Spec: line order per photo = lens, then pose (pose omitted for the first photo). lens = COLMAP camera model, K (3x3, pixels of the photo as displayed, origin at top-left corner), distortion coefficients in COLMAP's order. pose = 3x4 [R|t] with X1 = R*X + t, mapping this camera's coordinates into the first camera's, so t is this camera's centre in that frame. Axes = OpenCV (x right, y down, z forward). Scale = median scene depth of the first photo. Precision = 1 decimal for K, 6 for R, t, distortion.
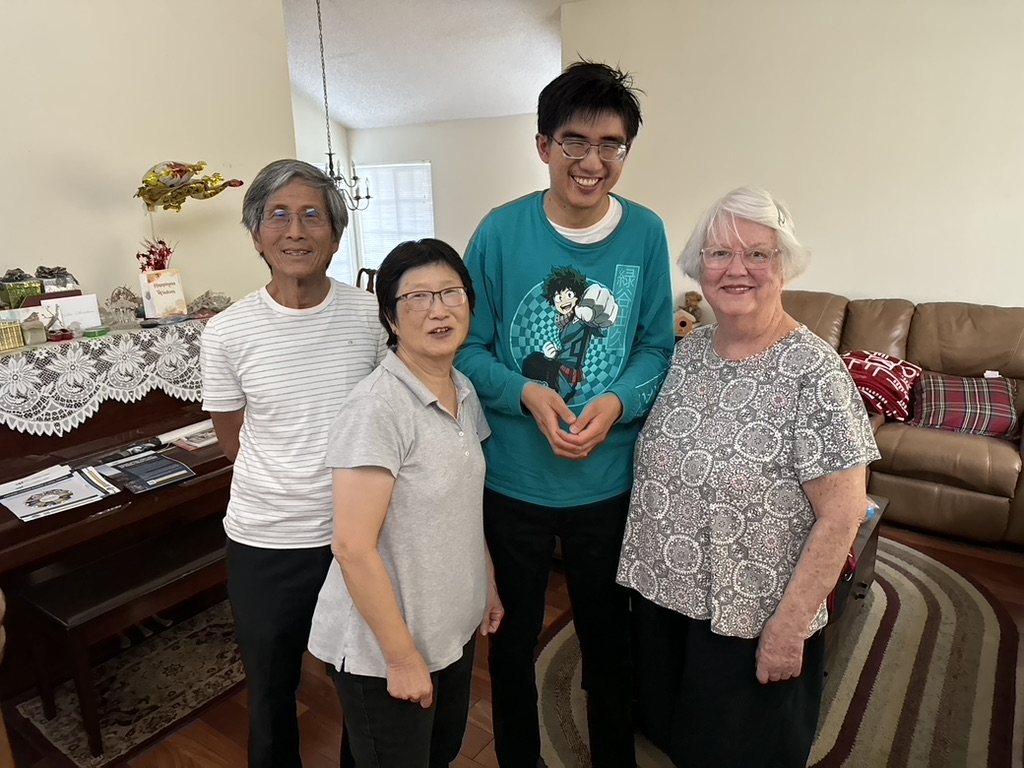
lens RADIAL K [[730.1, 0, 525.9], [0, 730.1, 387.5], [0, 0, 1]] dist [0.000825, -0.015062]
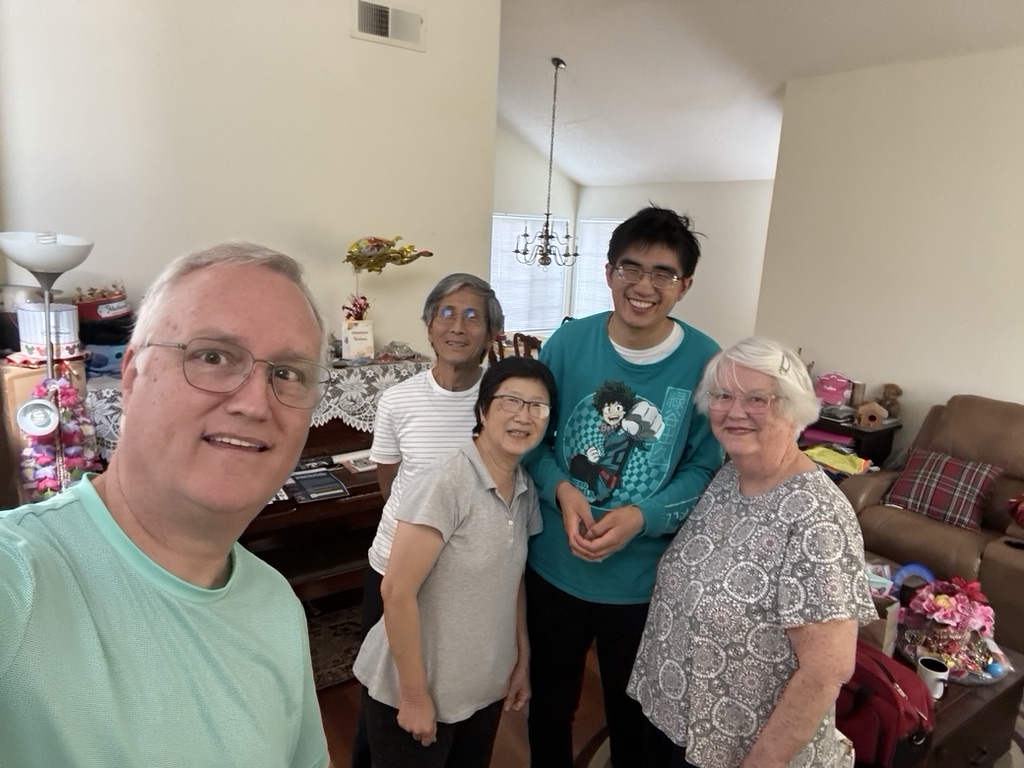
lens RADIAL K [[729.9, 0, 501.9], [0, 729.9, 380.5], [0, 0, 1]] dist [0.011539, -0.058151]
pose [[0.925437, 0.131071, -0.355510, 0.186418], [-0.149082, 0.988543, -0.023619, -0.077190], [0.348342, 0.074858, 0.934374, -0.054044]]
